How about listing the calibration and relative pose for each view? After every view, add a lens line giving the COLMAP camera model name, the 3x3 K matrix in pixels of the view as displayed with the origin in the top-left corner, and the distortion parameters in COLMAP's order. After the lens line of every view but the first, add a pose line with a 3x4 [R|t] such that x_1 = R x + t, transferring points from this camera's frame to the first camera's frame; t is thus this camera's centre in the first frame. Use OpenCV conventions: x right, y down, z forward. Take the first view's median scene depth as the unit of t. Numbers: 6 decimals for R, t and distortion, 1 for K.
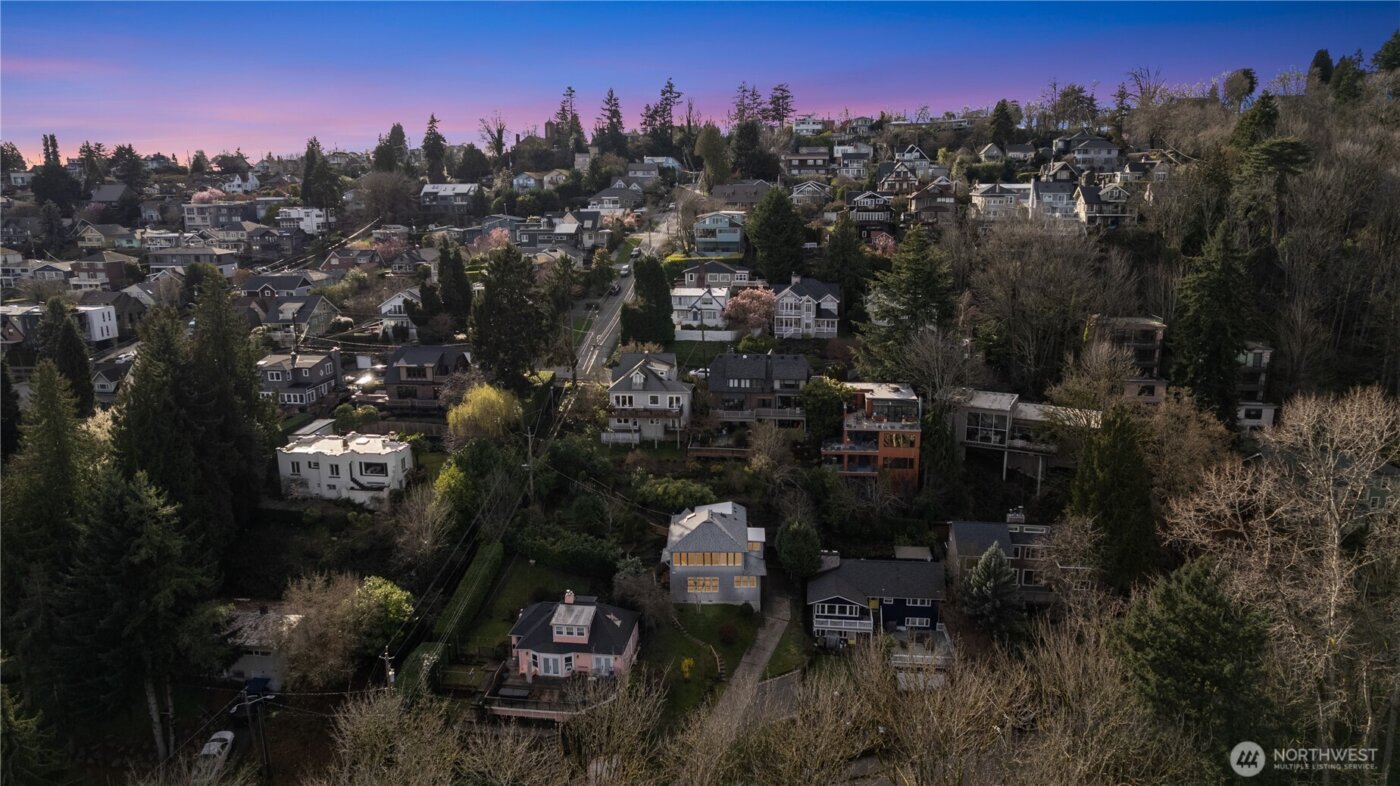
lens RADIAL K [[893.2, 0, 700.0], [0, 893.2, 393.0], [0, 0, 1]] dist [-0.068831, 0.058631]
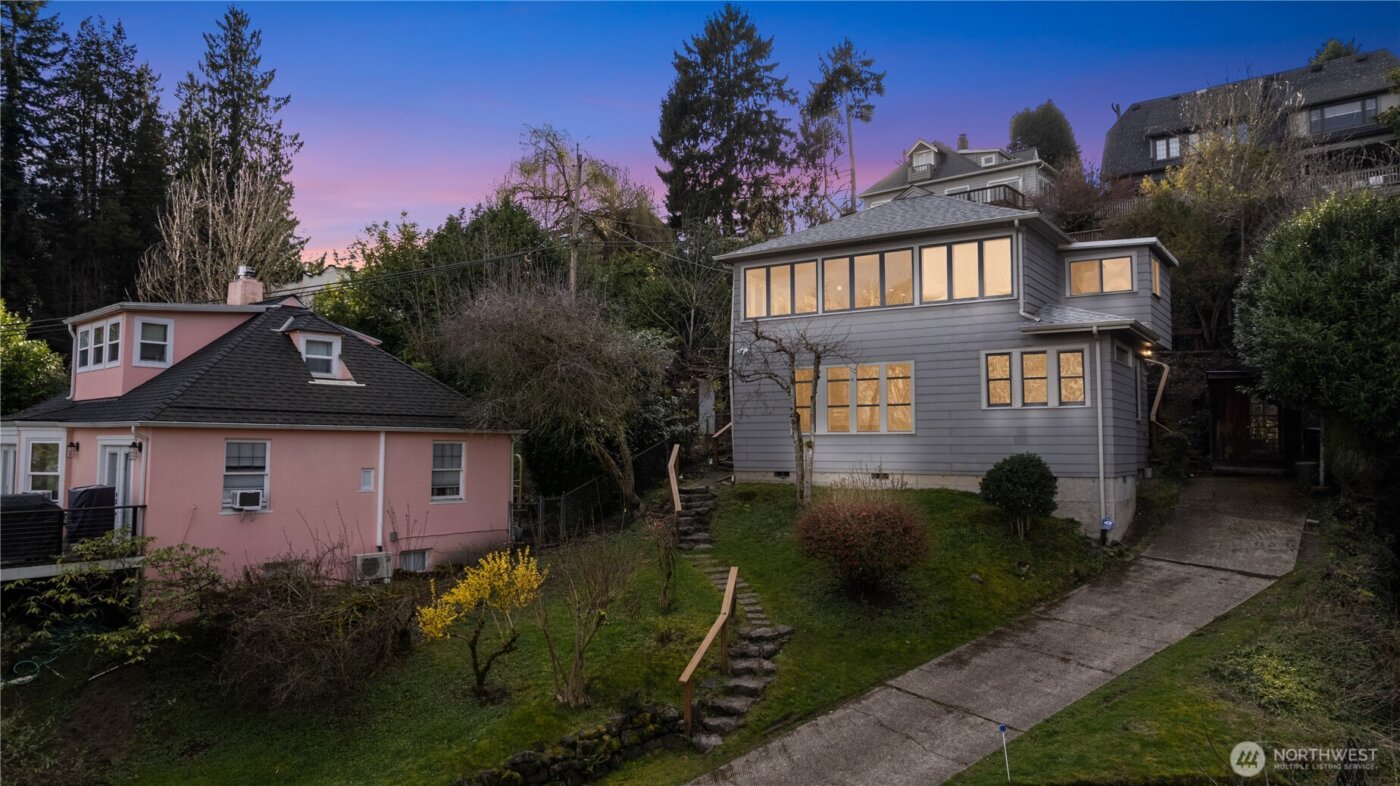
lens RADIAL K [[911.0, 0, 704.1], [0, 911.0, 390.6], [0, 0, 1]] dist [-0.060925, 0.050902]
pose [[0.838424, -0.025929, -0.544402, 0.081630], [-0.132717, 0.959087, -0.250076, 0.223689], [0.528613, 0.281921, 0.800680, 0.632554]]
